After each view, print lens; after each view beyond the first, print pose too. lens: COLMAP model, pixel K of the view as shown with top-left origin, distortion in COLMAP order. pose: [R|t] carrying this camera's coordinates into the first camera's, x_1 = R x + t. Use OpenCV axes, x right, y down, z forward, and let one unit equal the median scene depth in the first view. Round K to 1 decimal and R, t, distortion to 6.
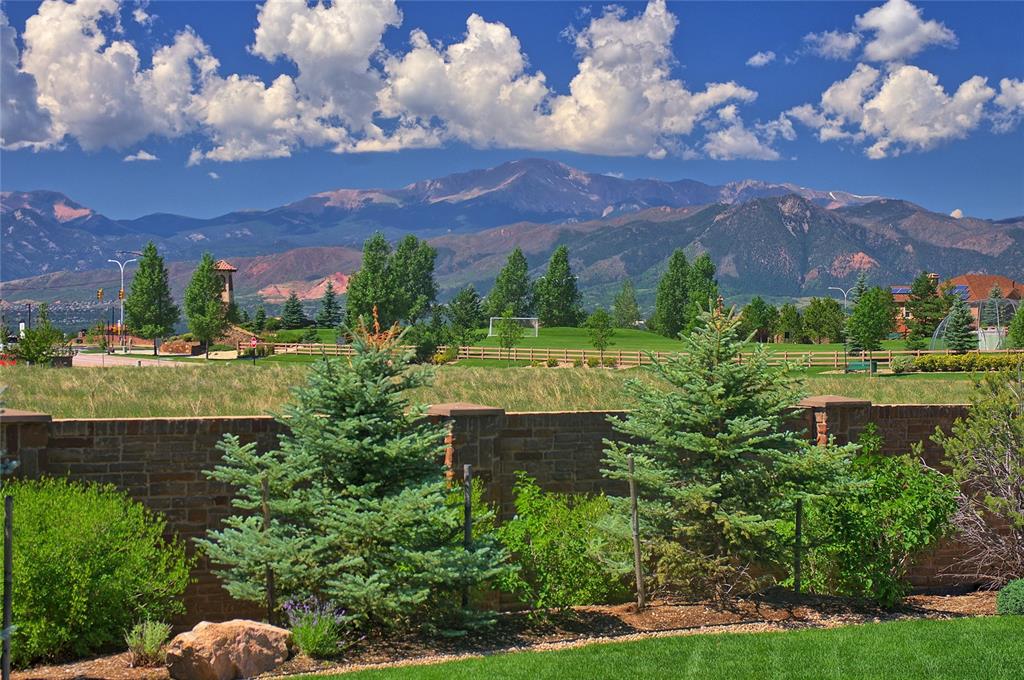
lens RADIAL K [[2396.2, 0, 512.3], [0, 2396.2, 339.5], [0, 0, 1]] dist [0.183869, 0.000000]
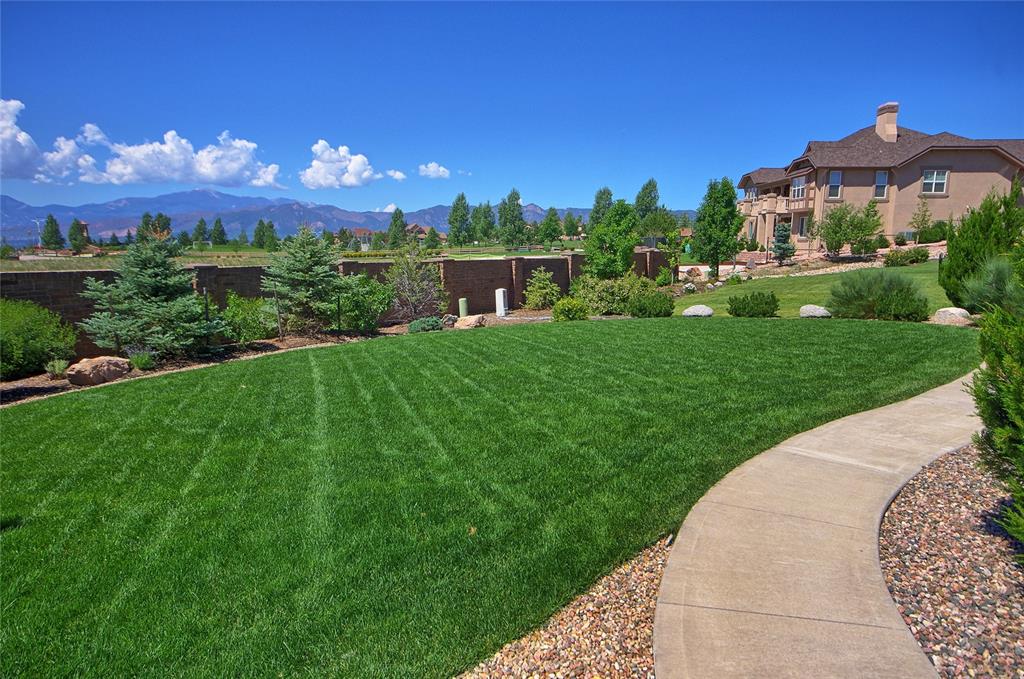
lens RADIAL K [[676.6, 0, 507.3], [0, 676.6, 345.4], [0, 0, 1]] dist [0.037753, 0.003994]
pose [[0.910754, -0.069571, 0.407048, -0.024789], [0.013658, 0.990242, 0.138688, 0.017912], [-0.412724, -0.120751, 0.902817, 0.224036]]
